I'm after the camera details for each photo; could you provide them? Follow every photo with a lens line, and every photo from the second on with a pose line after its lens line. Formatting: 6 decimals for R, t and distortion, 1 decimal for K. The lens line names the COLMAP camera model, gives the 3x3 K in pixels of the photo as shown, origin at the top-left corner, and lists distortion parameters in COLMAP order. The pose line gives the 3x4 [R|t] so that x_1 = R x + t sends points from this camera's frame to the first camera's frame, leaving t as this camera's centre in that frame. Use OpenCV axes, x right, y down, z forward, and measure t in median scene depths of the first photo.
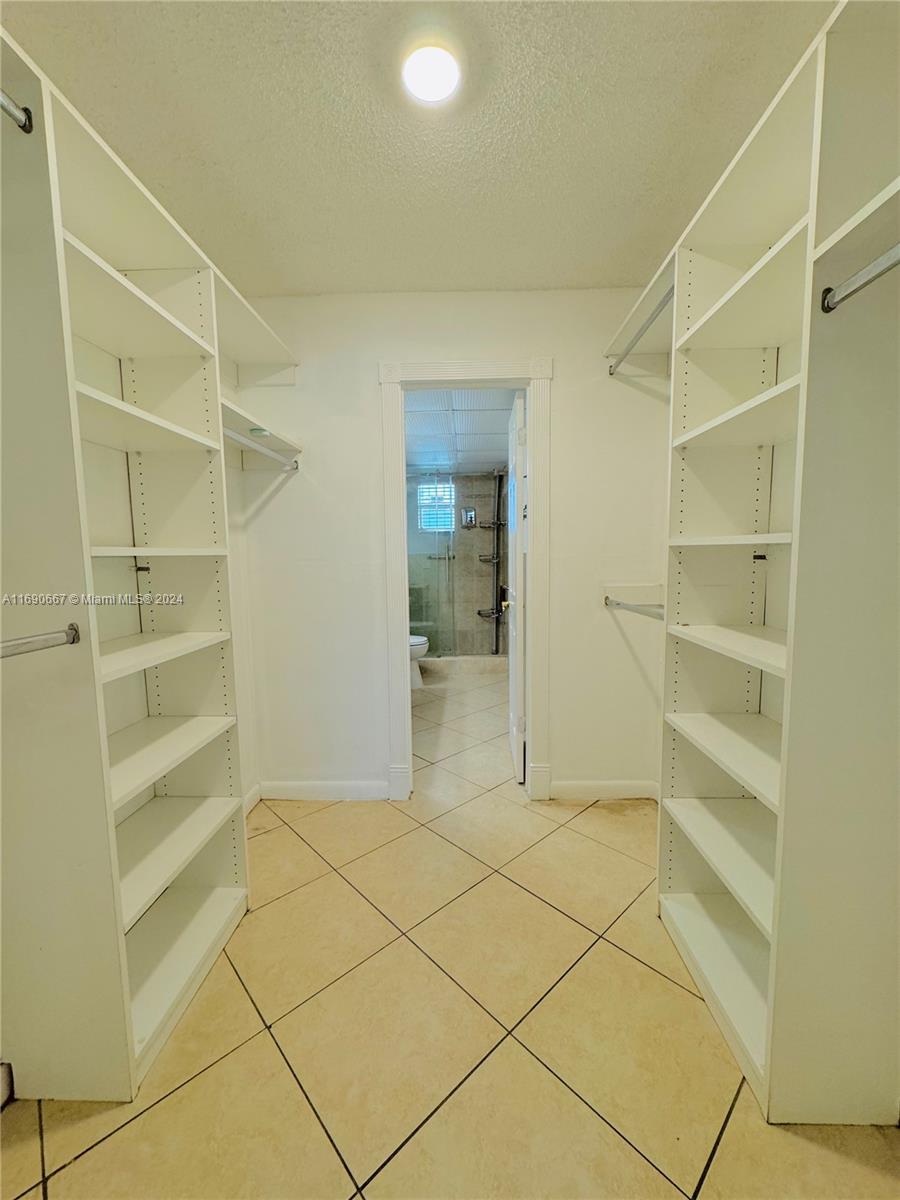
lens RADIAL K [[477.6, 0, 450.3], [0, 477.6, 603.7], [0, 0, 1]] dist [-0.003583, 0.000547]
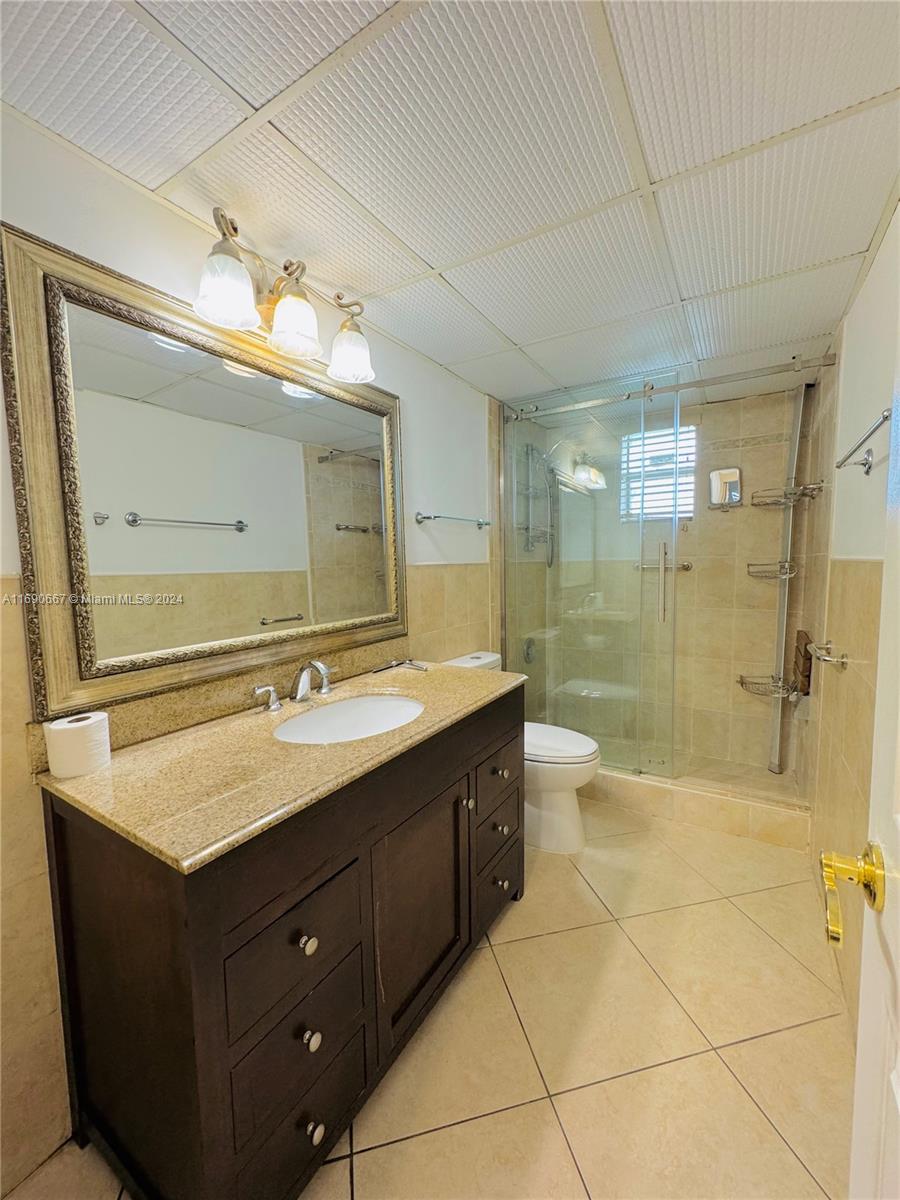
lens RADIAL K [[477.6, 0, 451.8], [0, 477.6, 604.7], [0, 0, 1]] dist [-0.003583, 0.000547]
pose [[0.866469, 0.039891, -0.497634, 0.042978], [-0.035980, 0.999200, 0.017451, -0.057260], [0.497932, 0.002784, 0.867212, 0.430937]]
